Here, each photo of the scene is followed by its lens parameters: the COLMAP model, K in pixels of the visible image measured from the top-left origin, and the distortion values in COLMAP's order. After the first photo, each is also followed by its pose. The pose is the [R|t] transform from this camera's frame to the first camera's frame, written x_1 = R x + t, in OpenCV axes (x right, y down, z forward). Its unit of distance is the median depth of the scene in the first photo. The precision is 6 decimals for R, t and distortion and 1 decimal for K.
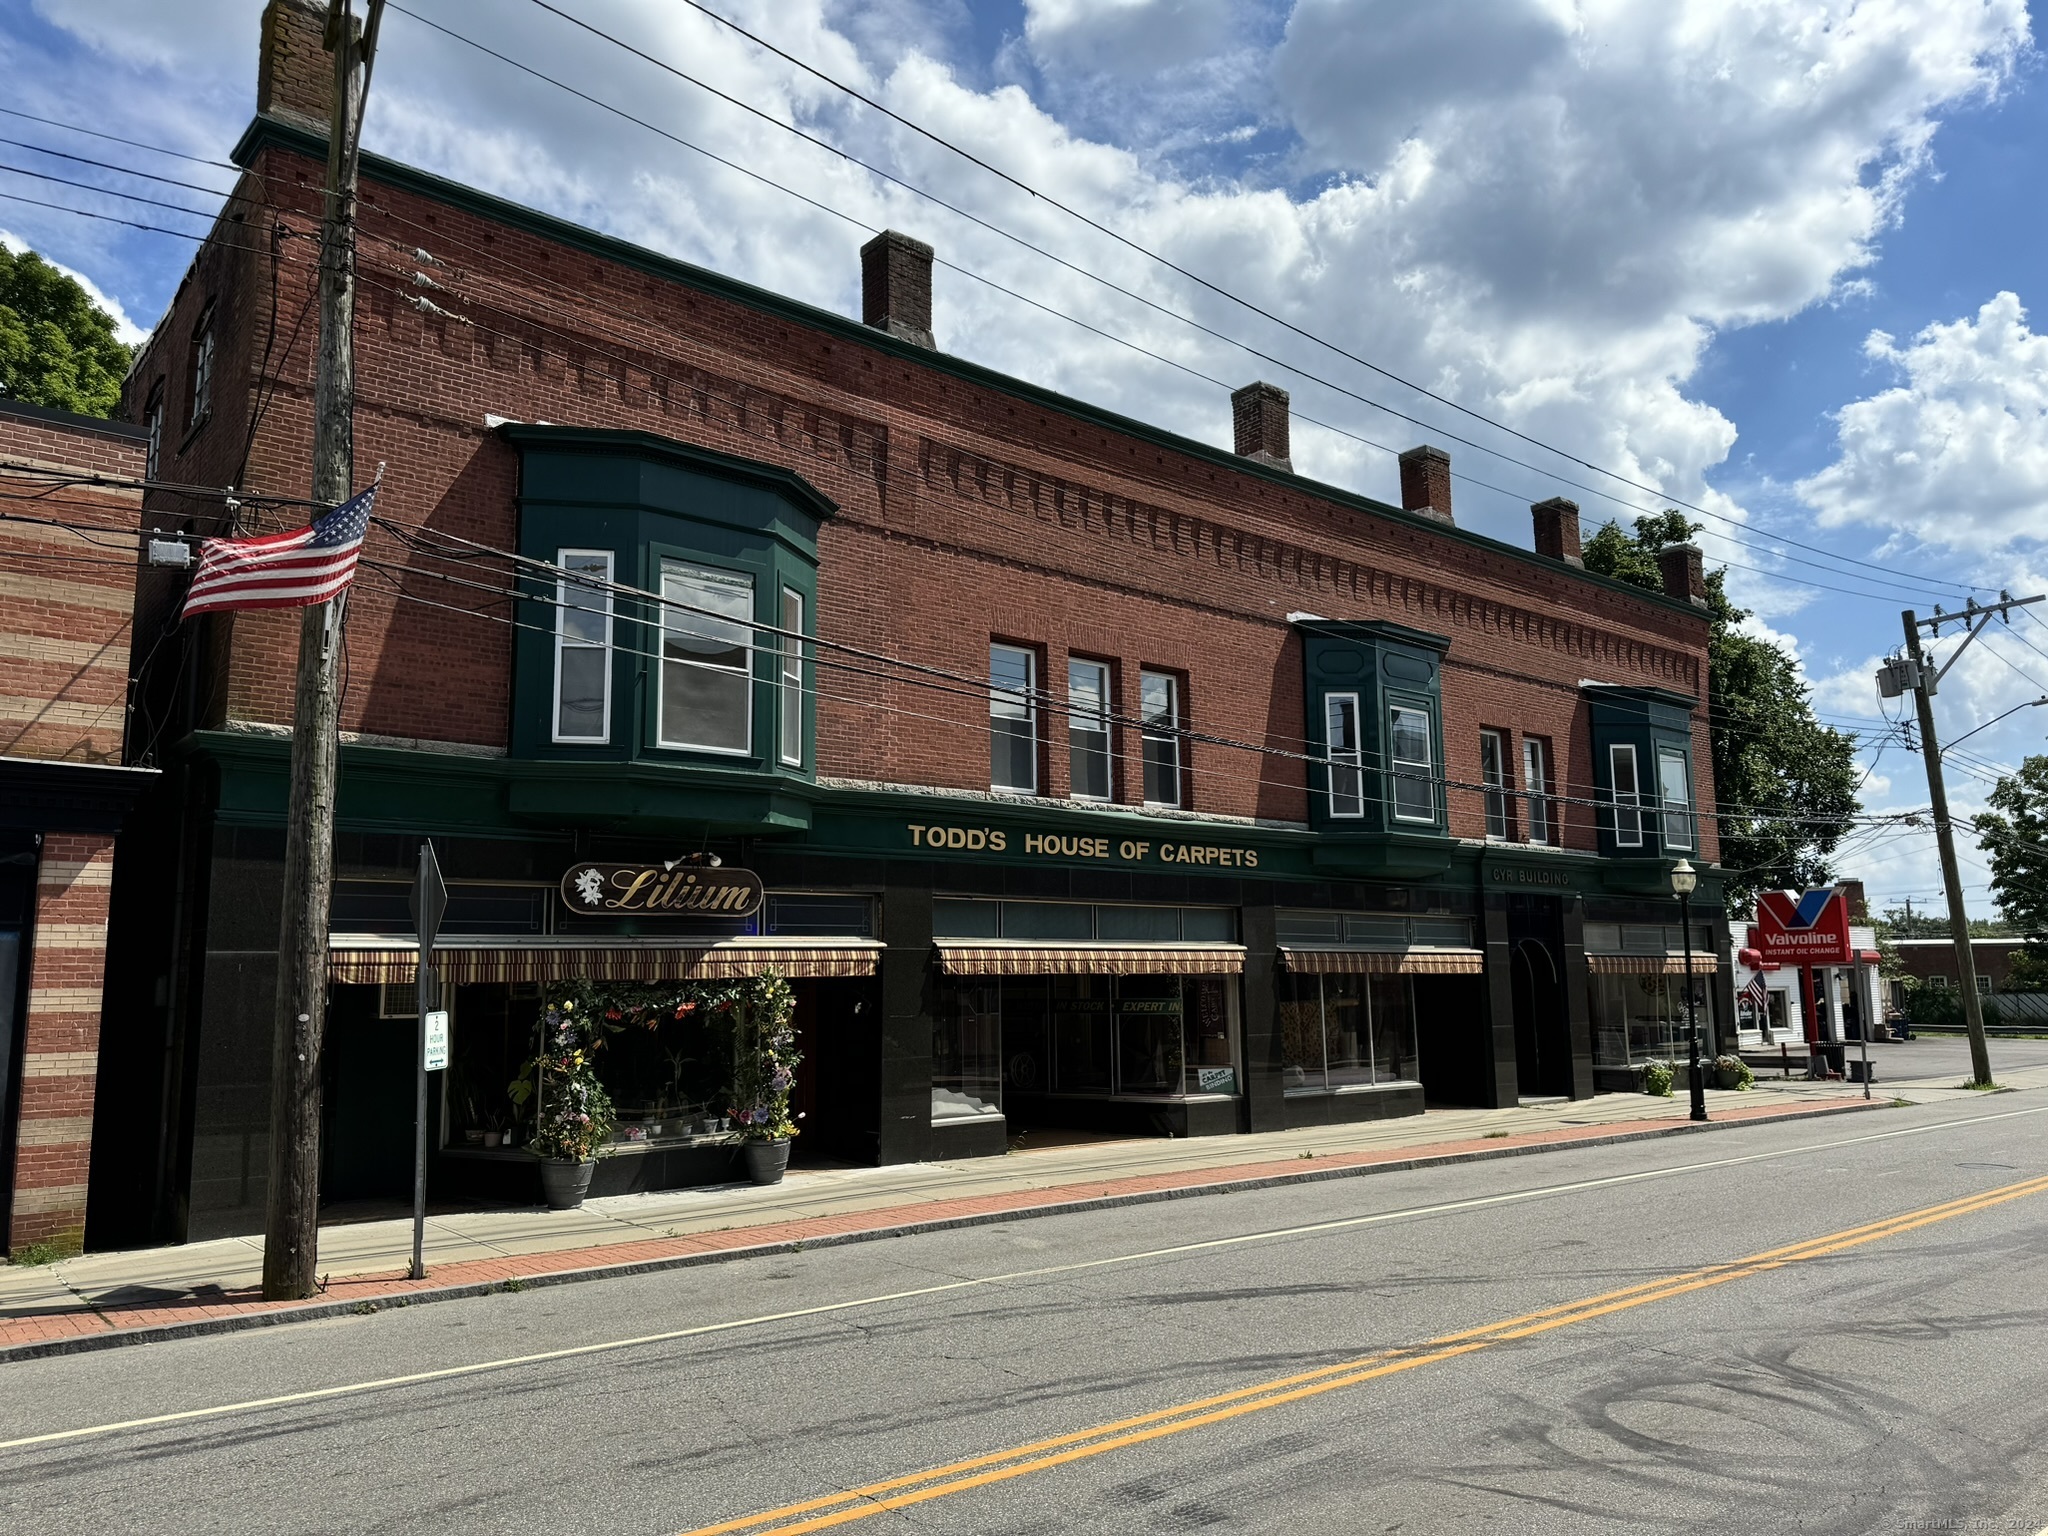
lens RADIAL K [[1415.5, 0, 987.9], [0, 1415.5, 771.8], [0, 0, 1]] dist [0.169999, -0.334495]
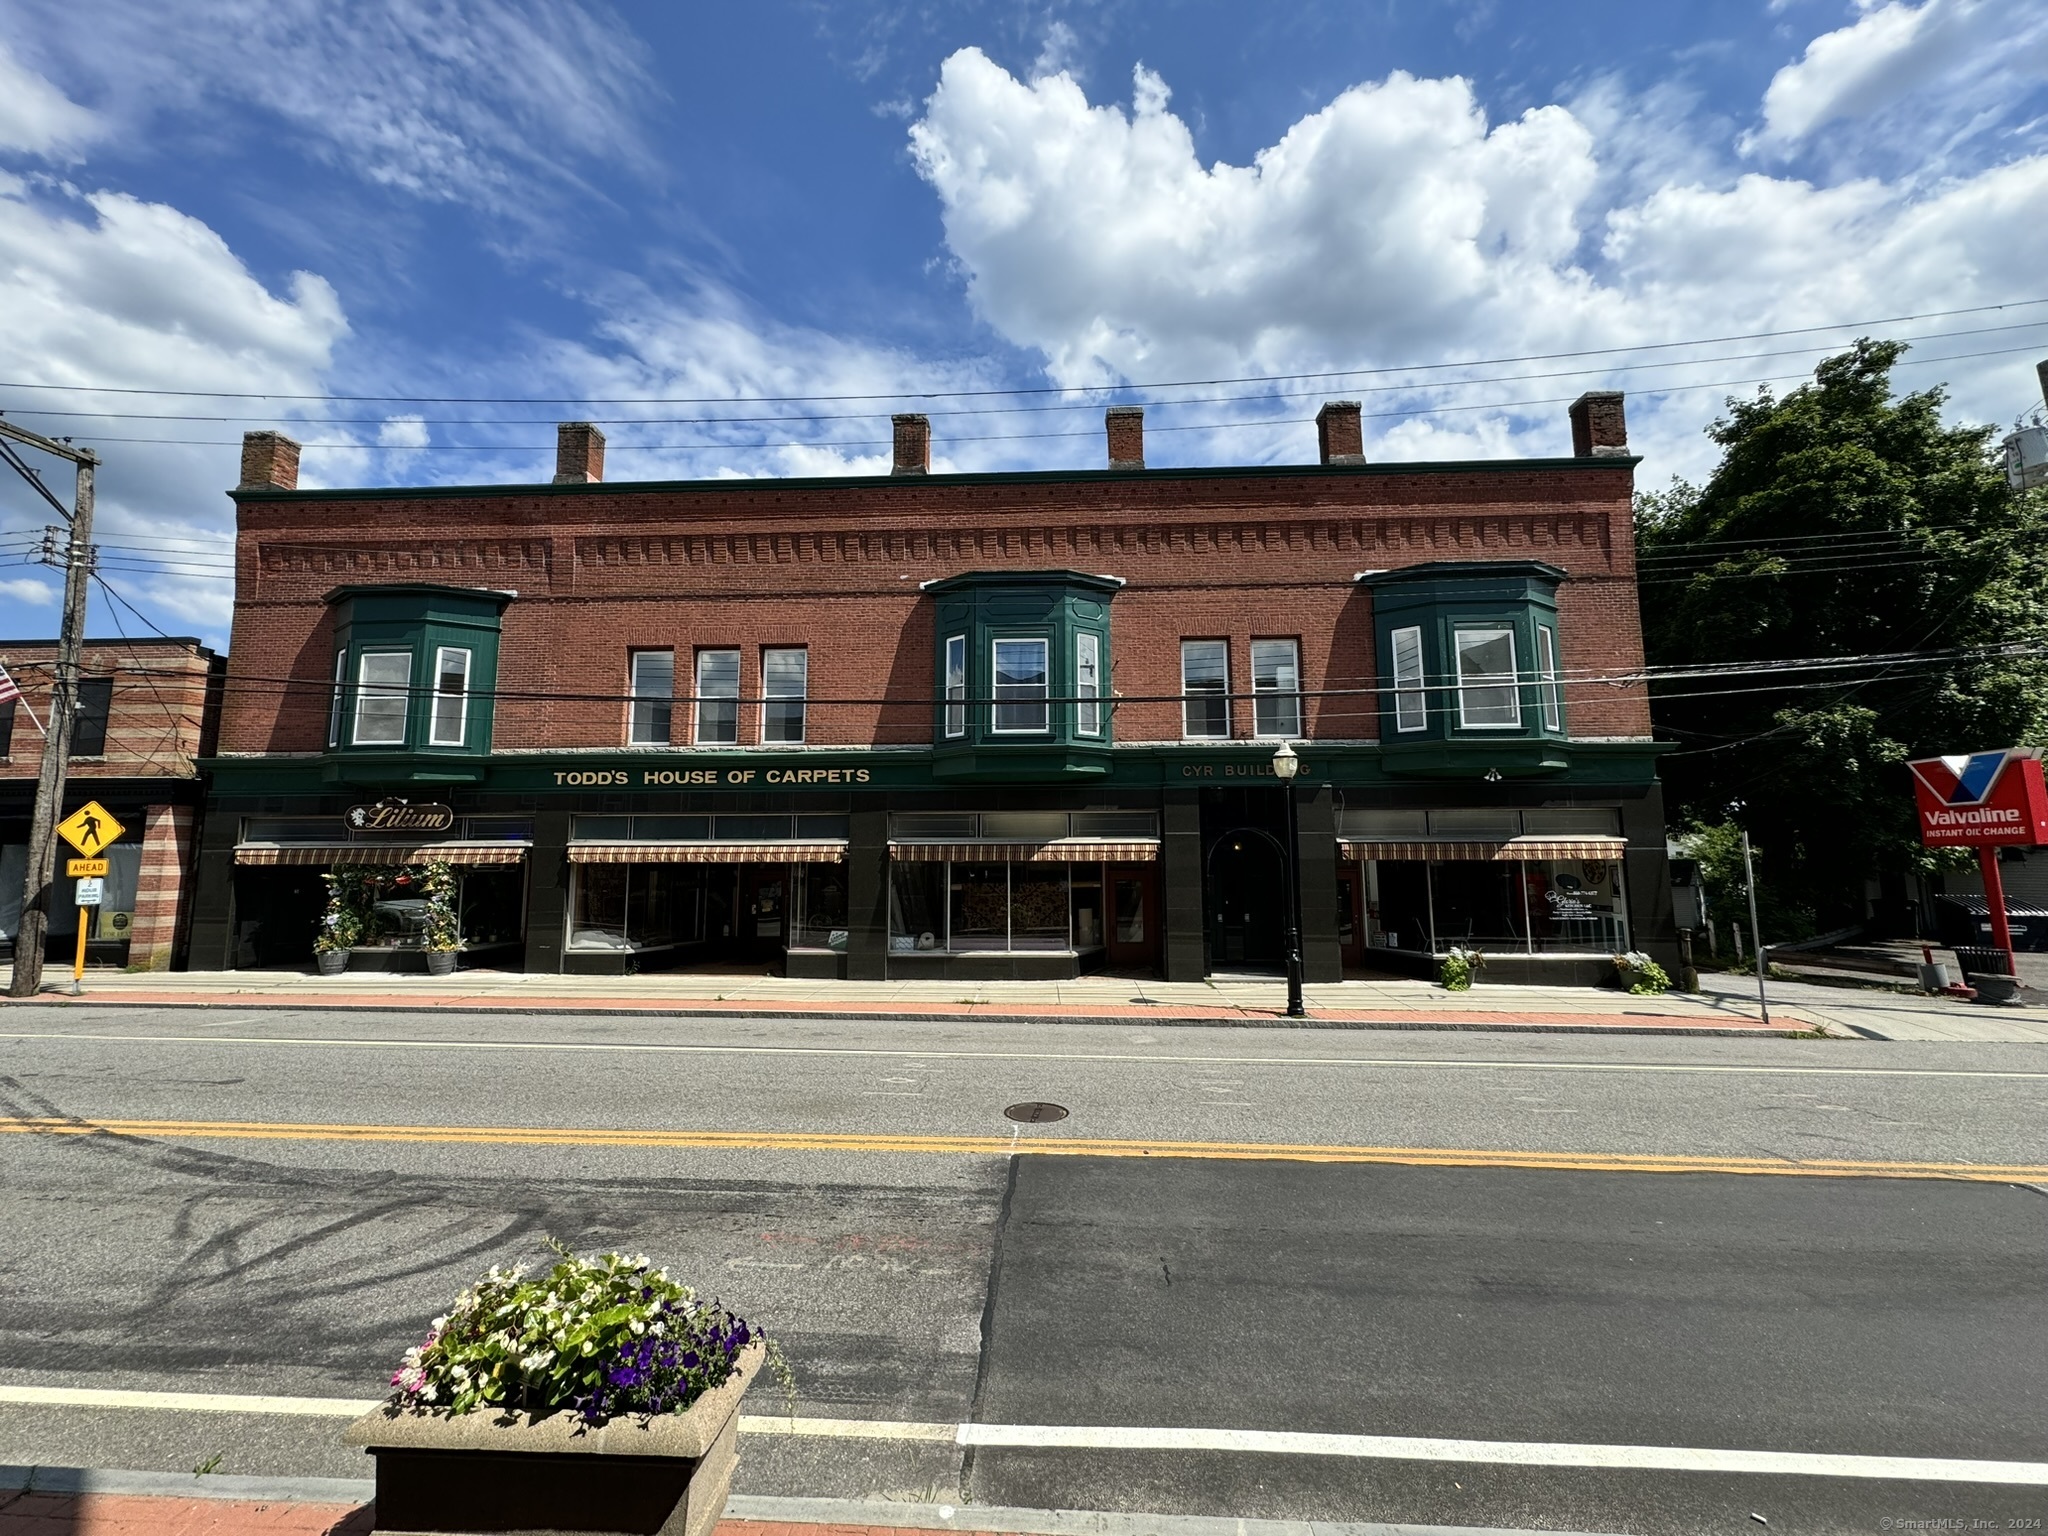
lens RADIAL K [[706.9, 0, 1022.5], [0, 706.9, 783.5], [0, 0, 1]] dist [-0.001932, 0.000039]
pose [[0.742886, -0.066502, -0.666107, 0.740592], [0.092753, 0.995681, 0.004039, 0.080360], [0.662961, -0.064784, 0.745846, 0.615667]]
